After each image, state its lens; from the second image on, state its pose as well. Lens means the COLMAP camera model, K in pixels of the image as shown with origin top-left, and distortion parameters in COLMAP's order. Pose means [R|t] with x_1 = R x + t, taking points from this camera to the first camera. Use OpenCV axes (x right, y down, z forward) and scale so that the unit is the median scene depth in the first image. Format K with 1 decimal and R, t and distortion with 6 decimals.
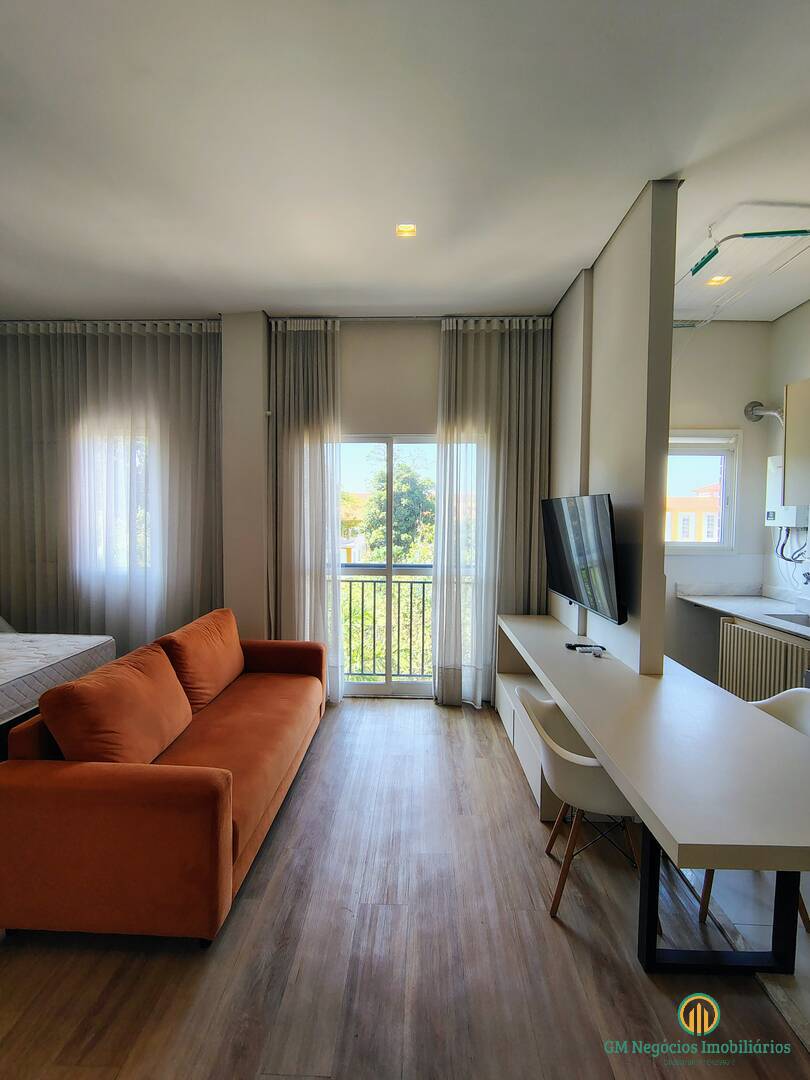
lens RADIAL K [[505.0, 0, 400.6], [0, 505.0, 539.8], [0, 0, 1]] dist [-0.015710, 0.008126]
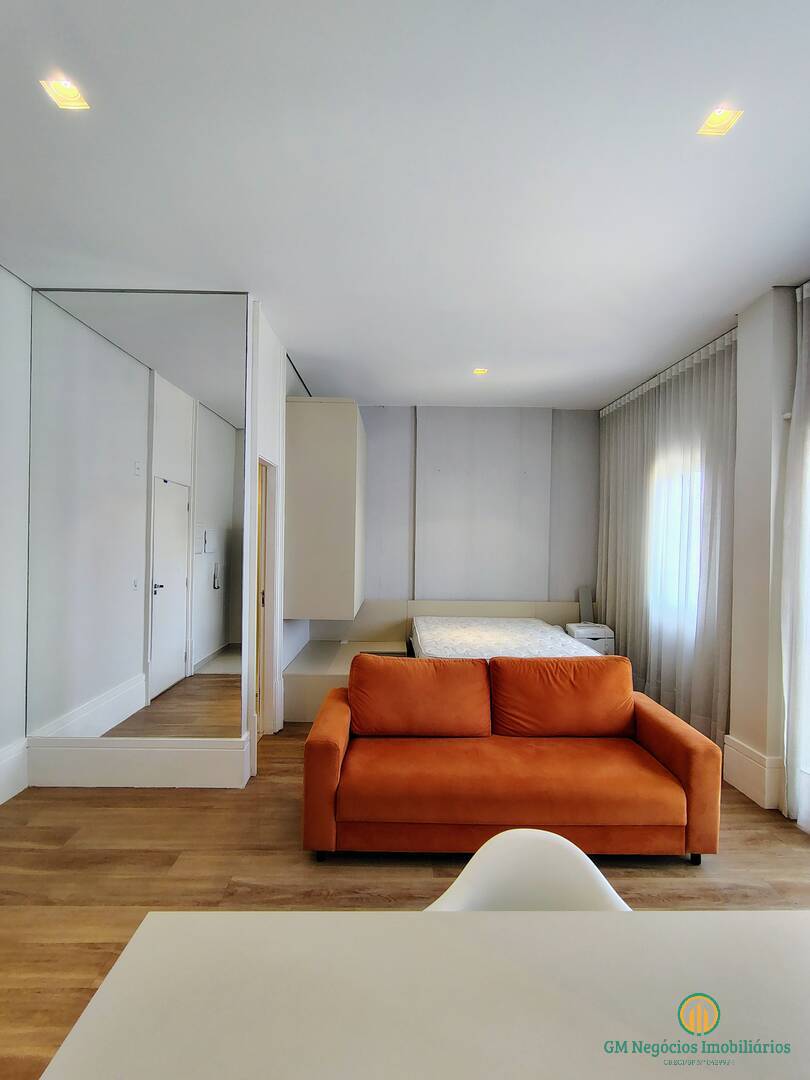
lens RADIAL K [[505.0, 0, 404.4], [0, 505.0, 536.5], [0, 0, 1]] dist [-0.015710, 0.008126]
pose [[0.054329, -0.014118, -0.998423, 0.509167], [-0.066621, 0.997621, -0.017732, -0.023918], [0.996298, 0.067480, 0.053259, 0.468954]]
